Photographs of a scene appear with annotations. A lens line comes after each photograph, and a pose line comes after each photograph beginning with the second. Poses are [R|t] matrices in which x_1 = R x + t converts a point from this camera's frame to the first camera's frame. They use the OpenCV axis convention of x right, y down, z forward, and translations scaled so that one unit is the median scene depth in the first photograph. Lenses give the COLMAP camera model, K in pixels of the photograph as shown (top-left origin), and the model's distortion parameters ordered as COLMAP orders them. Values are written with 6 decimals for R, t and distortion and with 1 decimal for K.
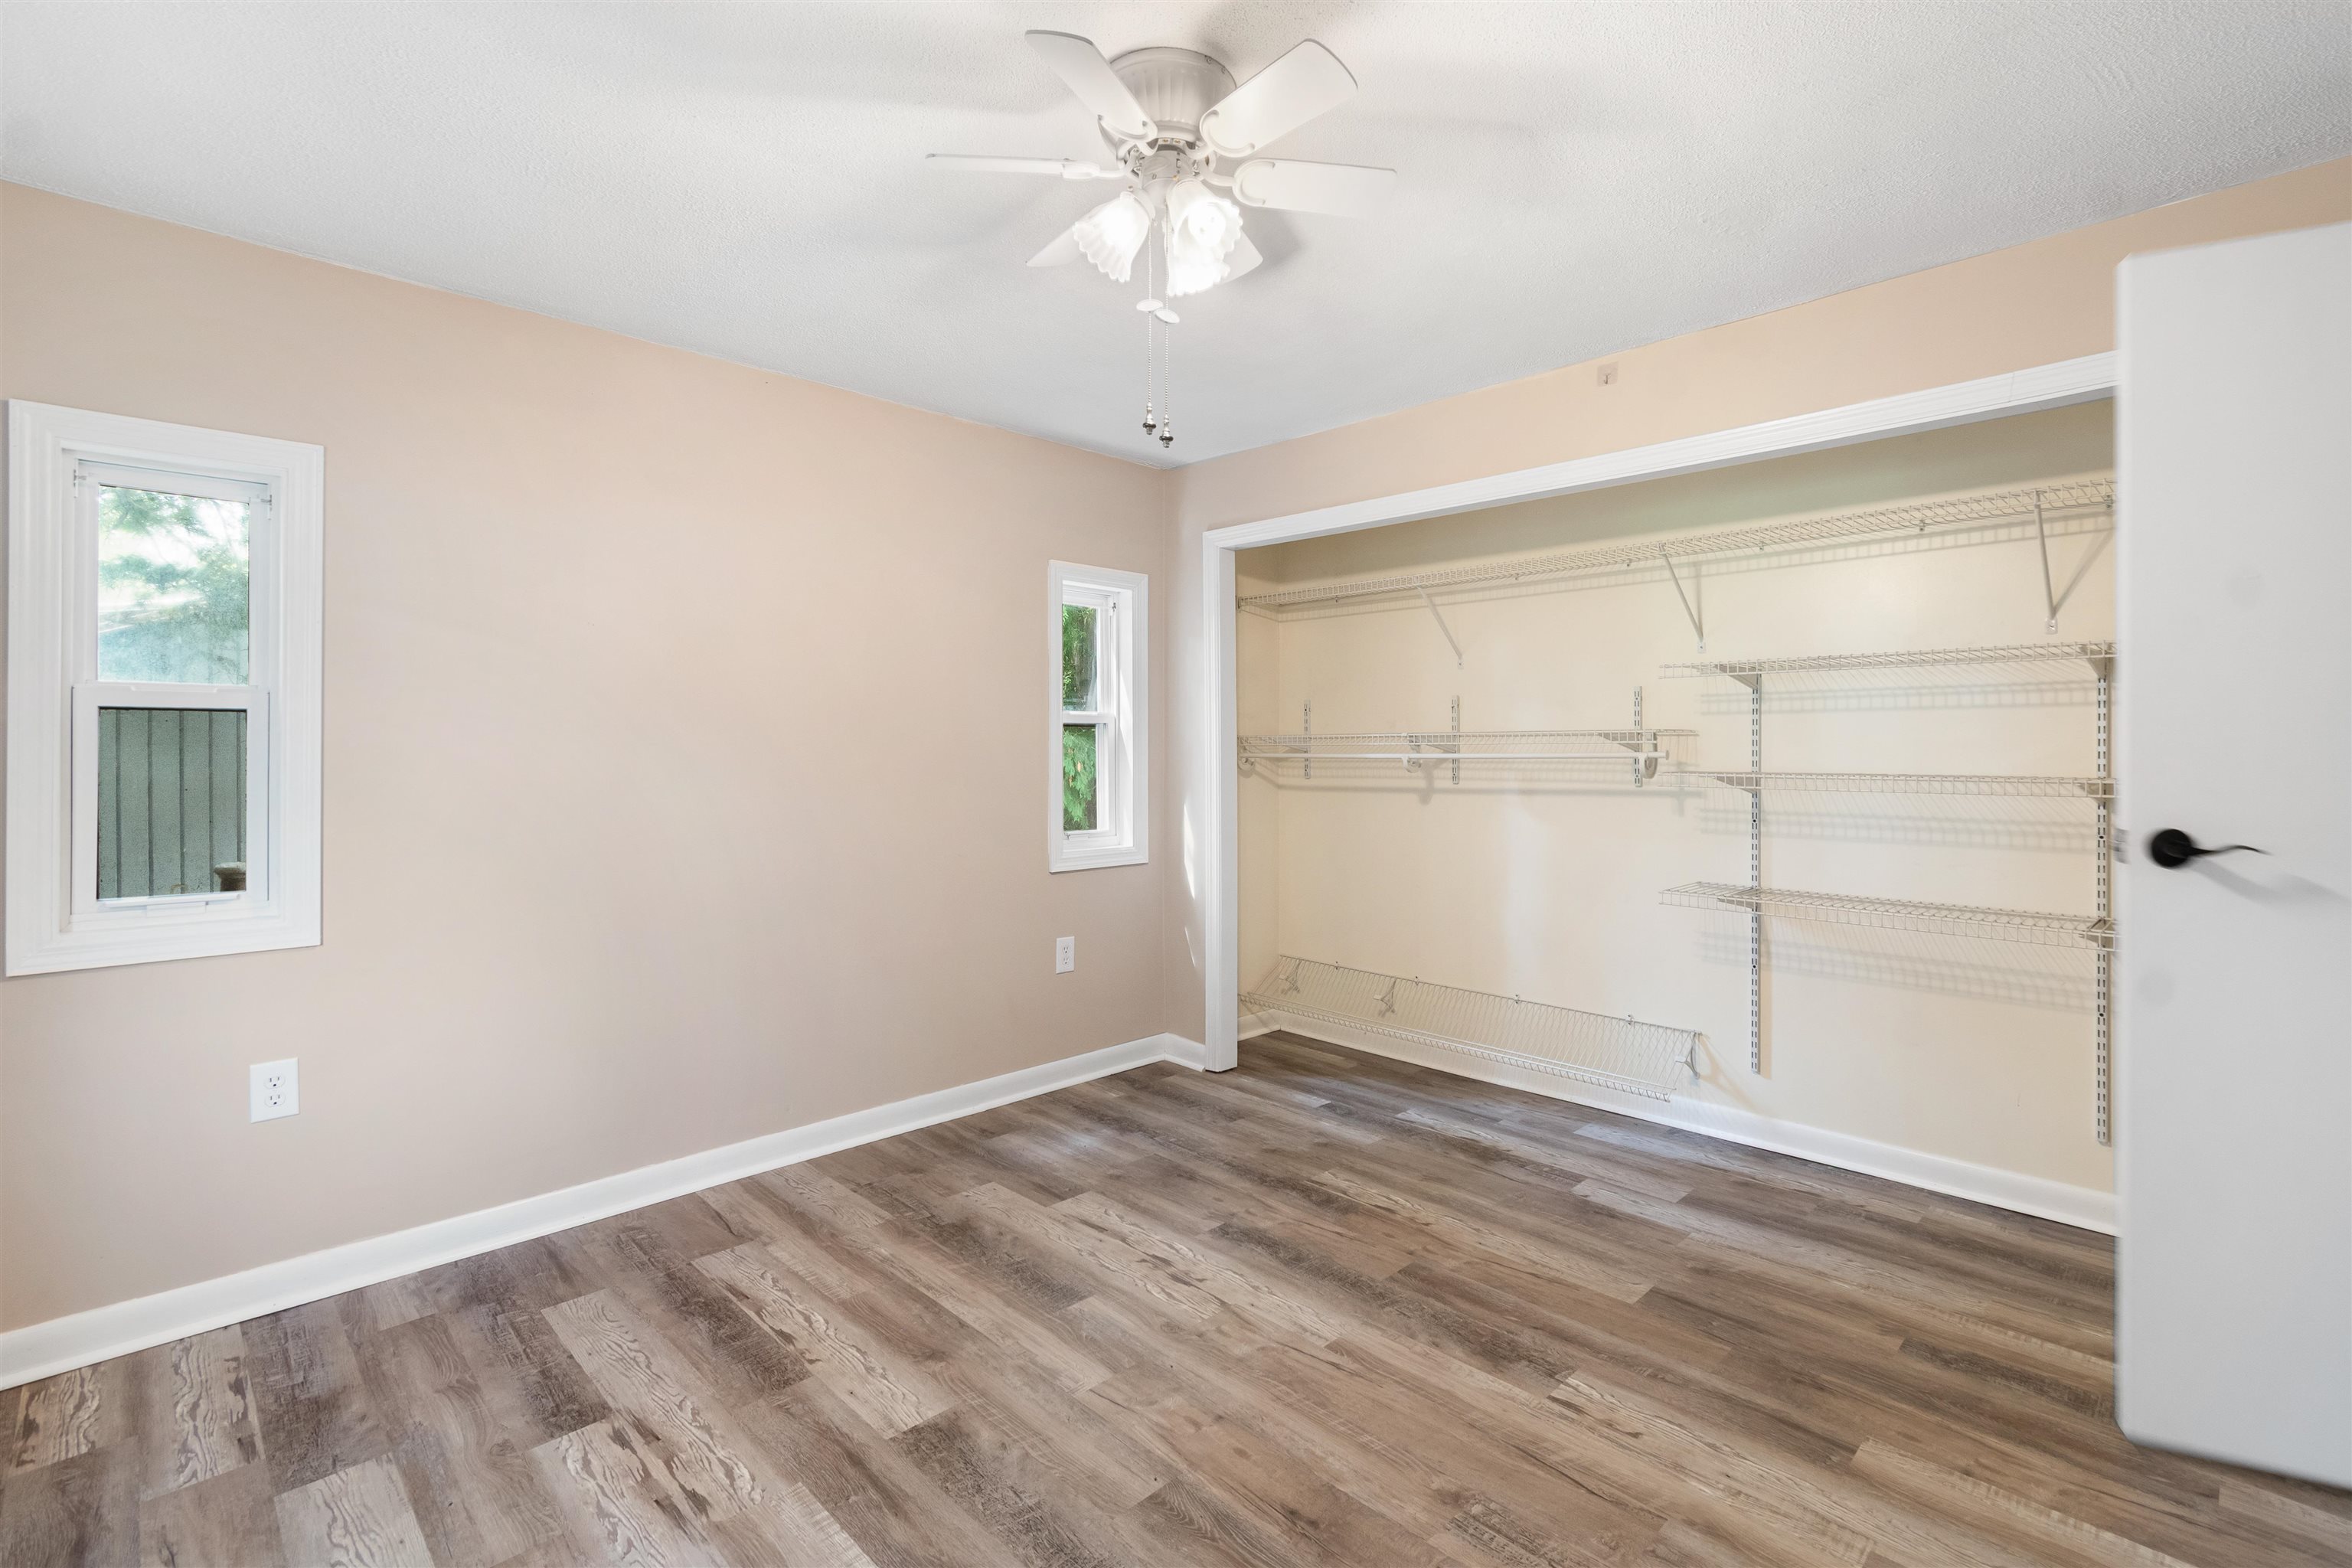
lens RADIAL K [[1066.0, 0, 1167.6], [0, 1066.0, 760.1], [0, 0, 1]] dist [0.000947, -0.000841]
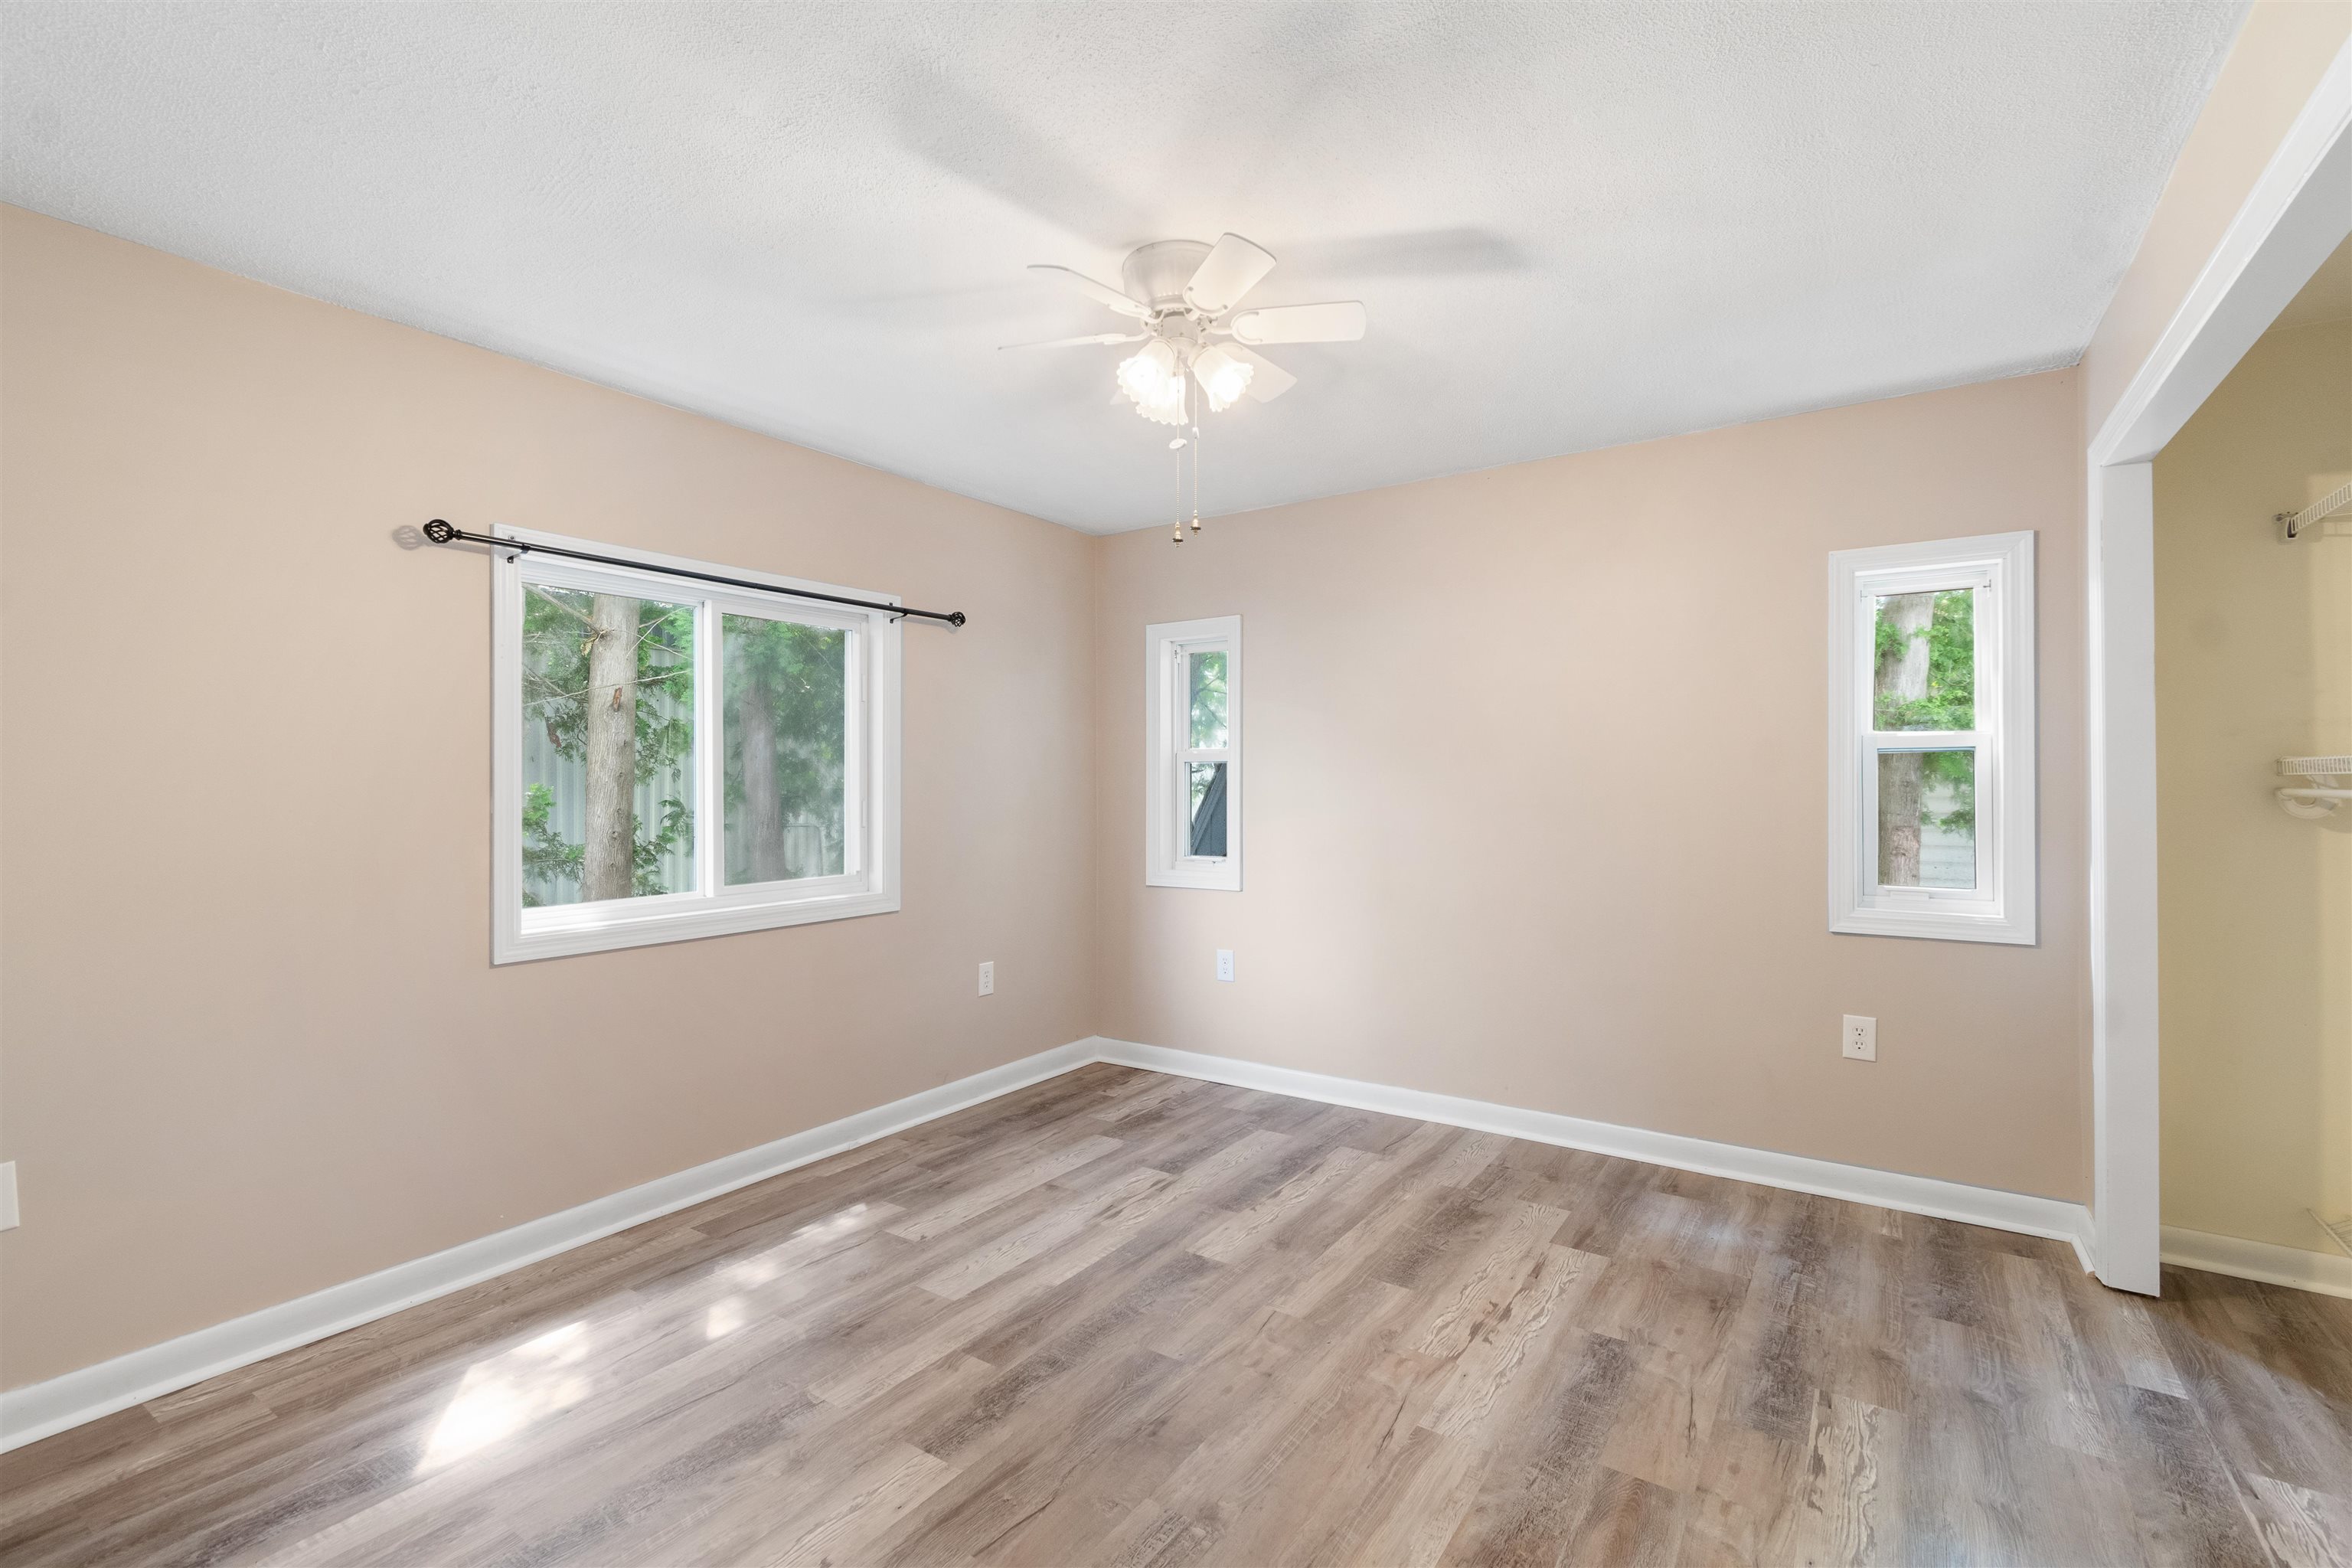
lens RADIAL K [[1023.7, 0, 1196.8], [0, 1023.7, 787.0], [0, 0, 1]] dist [-0.001825, -0.001050]
pose [[0.211804, 0.005639, -0.977296, 0.896805], [-0.008659, 0.999955, 0.003894, -0.006989], [0.977274, 0.007637, 0.211843, 0.570948]]
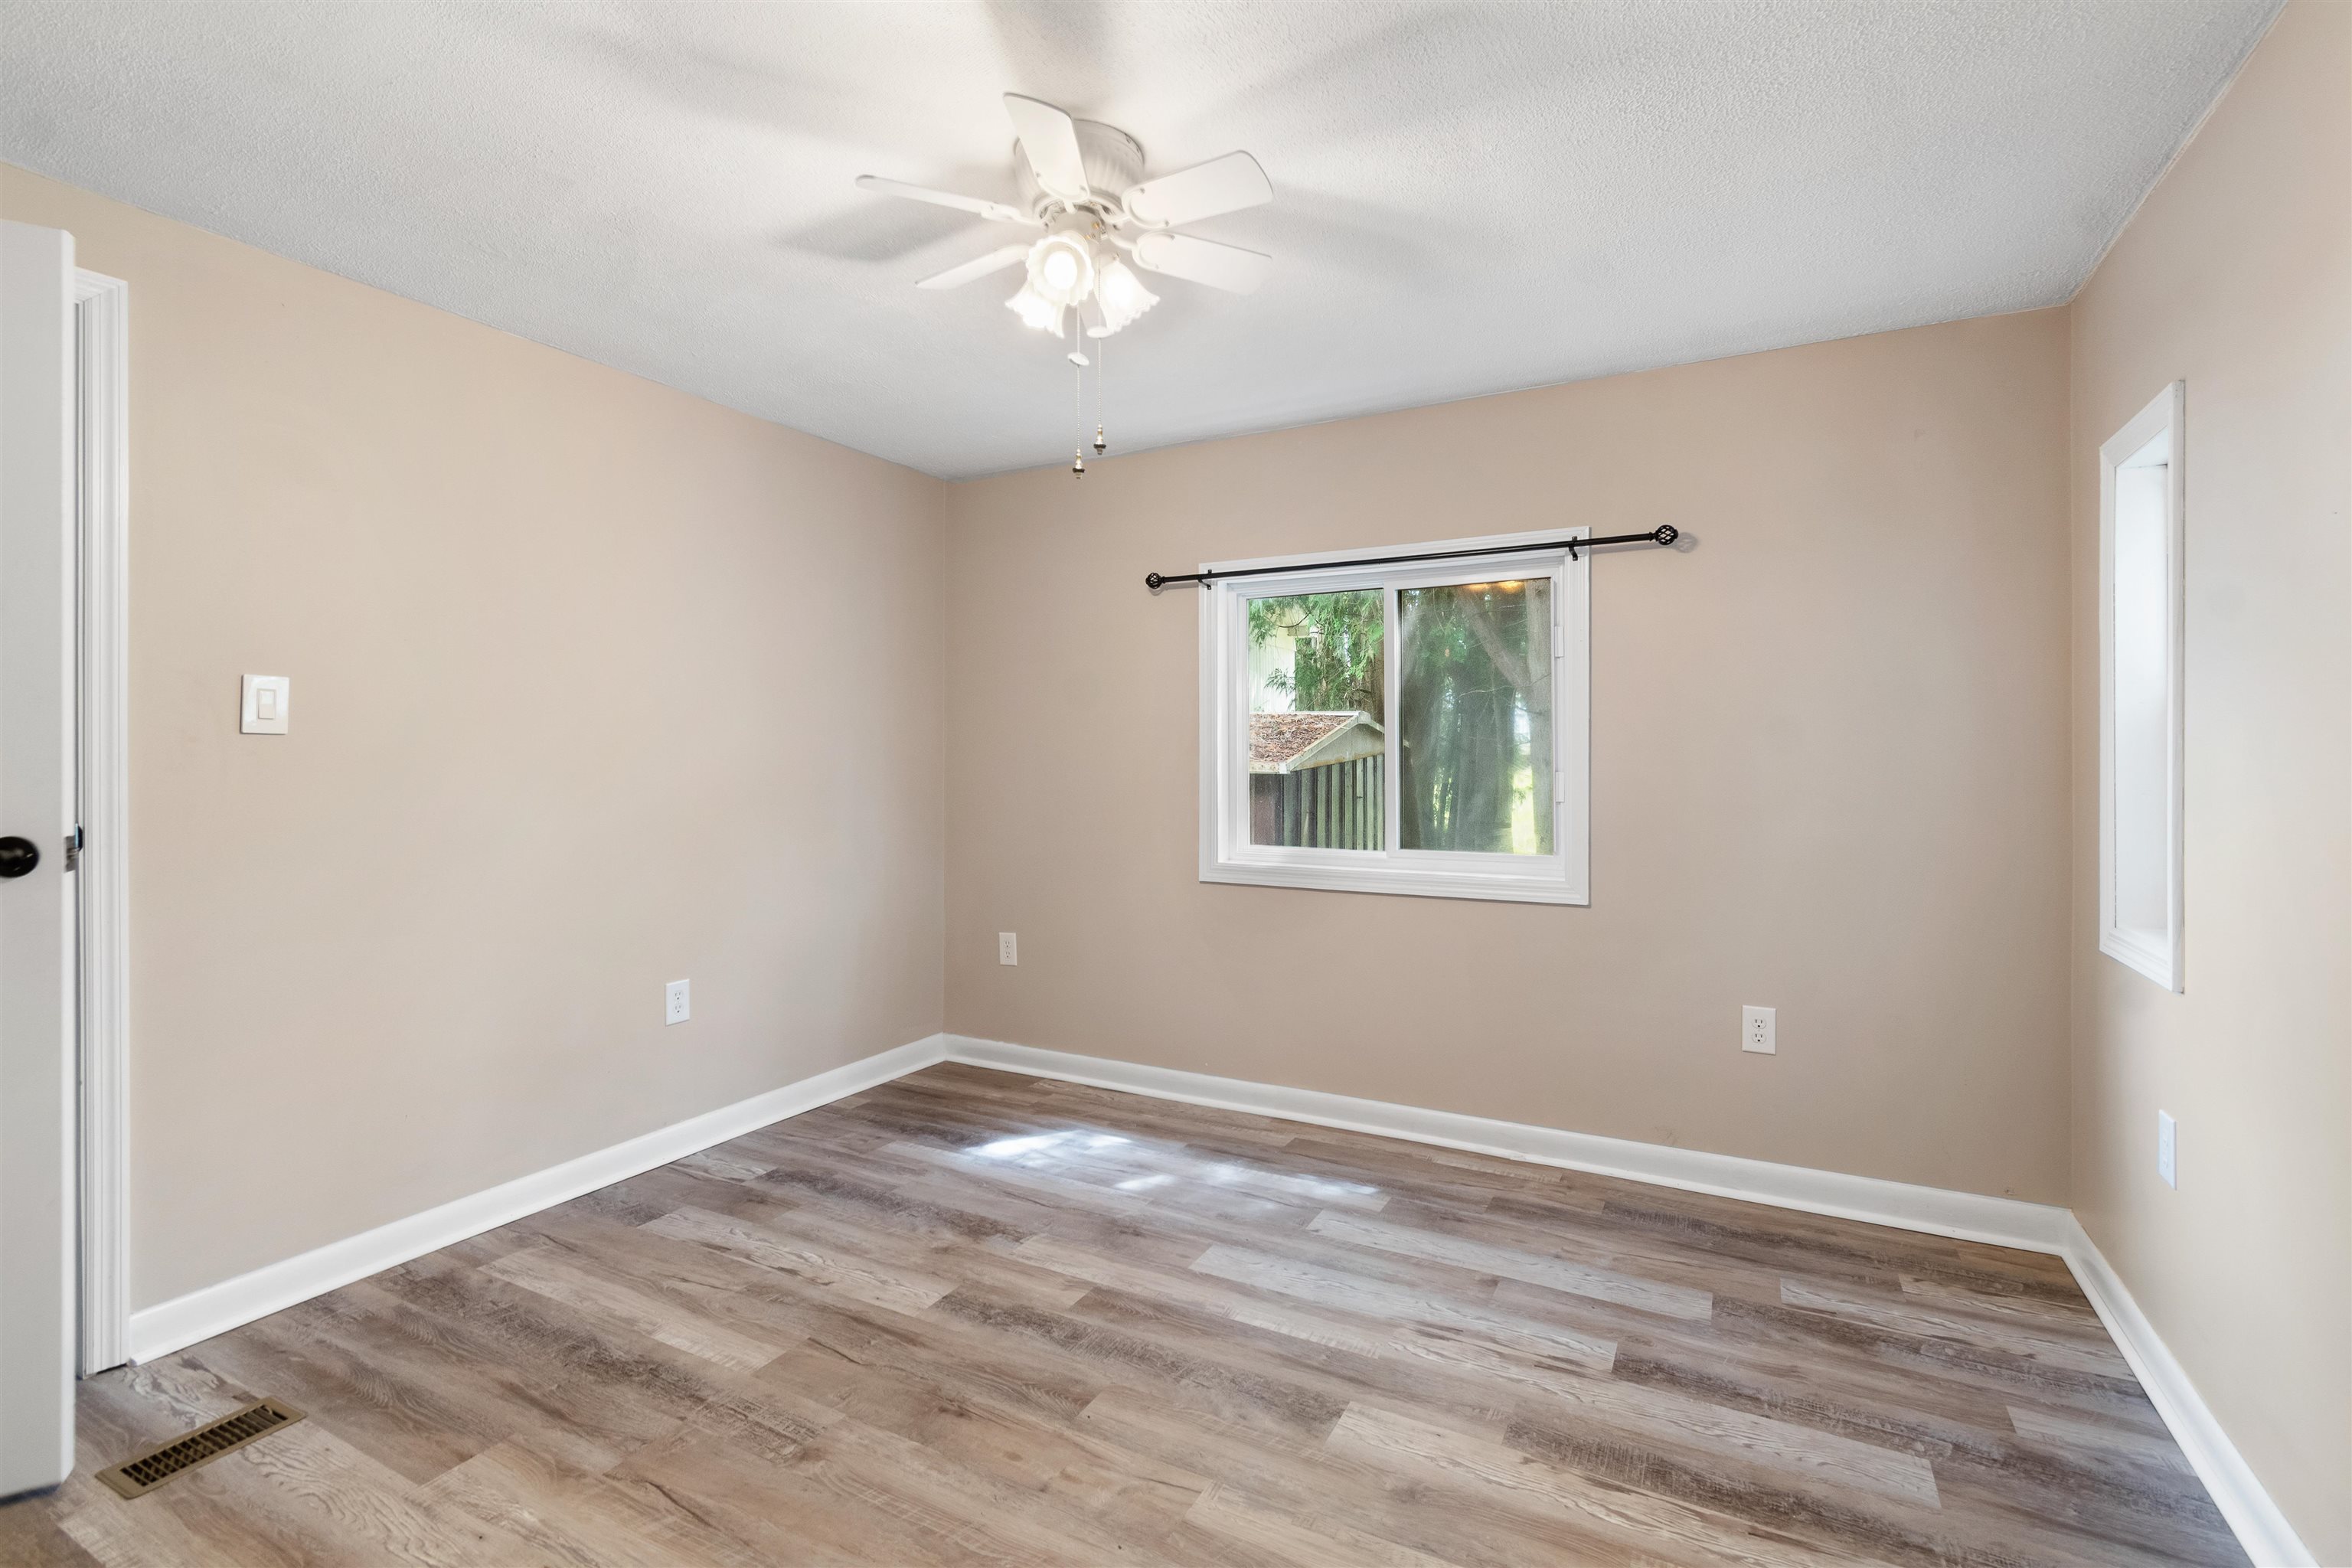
lens RADIAL K [[1037.8, 0, 1184.6], [0, 1037.8, 752.6], [0, 0, 1]] dist [-0.000859, -0.000507]
pose [[-0.947448, -0.000848, -0.319908, 0.178745], [-0.004481, 0.999934, 0.010620, -0.013413], [0.319878, 0.011496, -0.947389, 1.536593]]
